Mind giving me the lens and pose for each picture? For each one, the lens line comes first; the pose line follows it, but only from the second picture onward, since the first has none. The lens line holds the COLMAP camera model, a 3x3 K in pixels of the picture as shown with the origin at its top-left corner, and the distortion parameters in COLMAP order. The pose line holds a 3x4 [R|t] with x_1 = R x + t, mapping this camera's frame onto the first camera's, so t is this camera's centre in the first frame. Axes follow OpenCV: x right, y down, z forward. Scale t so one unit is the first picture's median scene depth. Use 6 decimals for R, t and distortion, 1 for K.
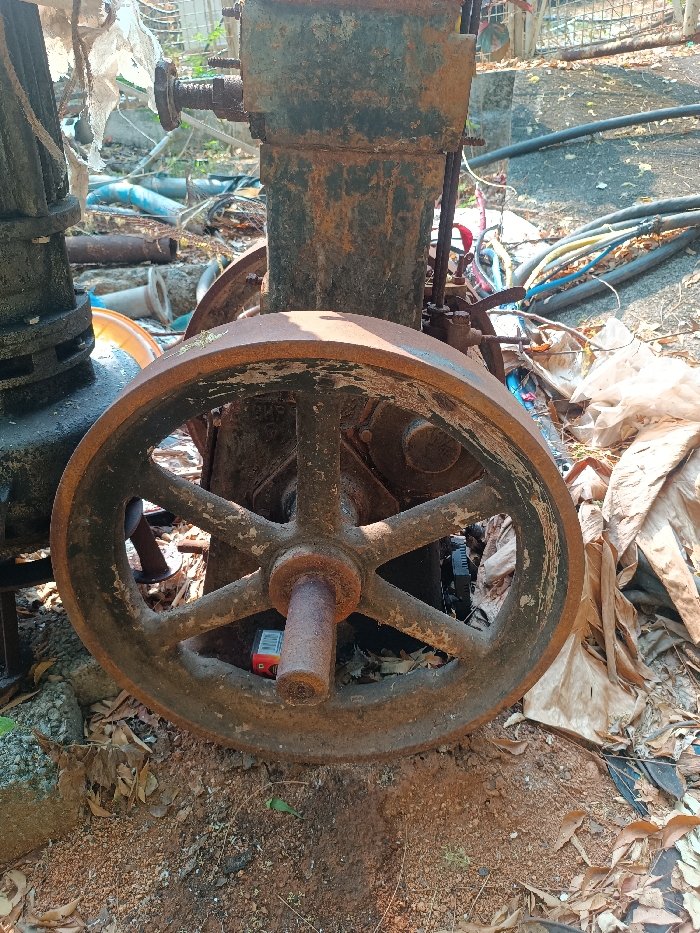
lens RADIAL K [[680.9, 0, 350.0], [0, 680.9, 466.5], [0, 0, 1]] dist [0.009314, -0.008083]
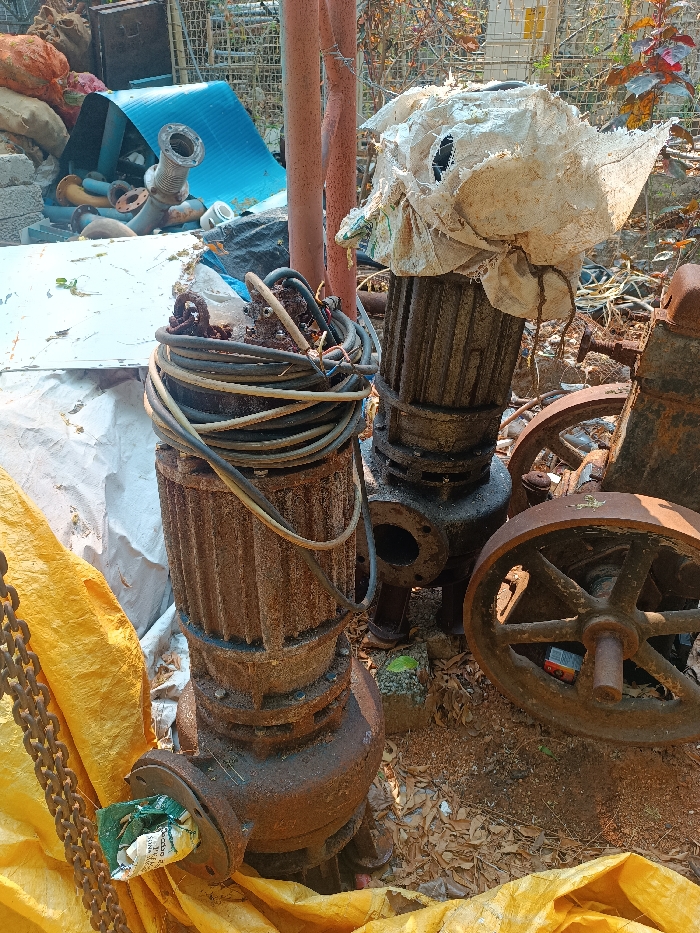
lens RADIAL K [[680.9, 0, 350.0], [0, 680.9, 466.5], [0, 0, 1]] dist [0.009314, -0.008083]
pose [[0.950692, 0.213450, -0.224998, -0.348150], [-0.203515, 0.976794, 0.066741, -0.213784], [0.234023, -0.017660, 0.972071, -0.773055]]
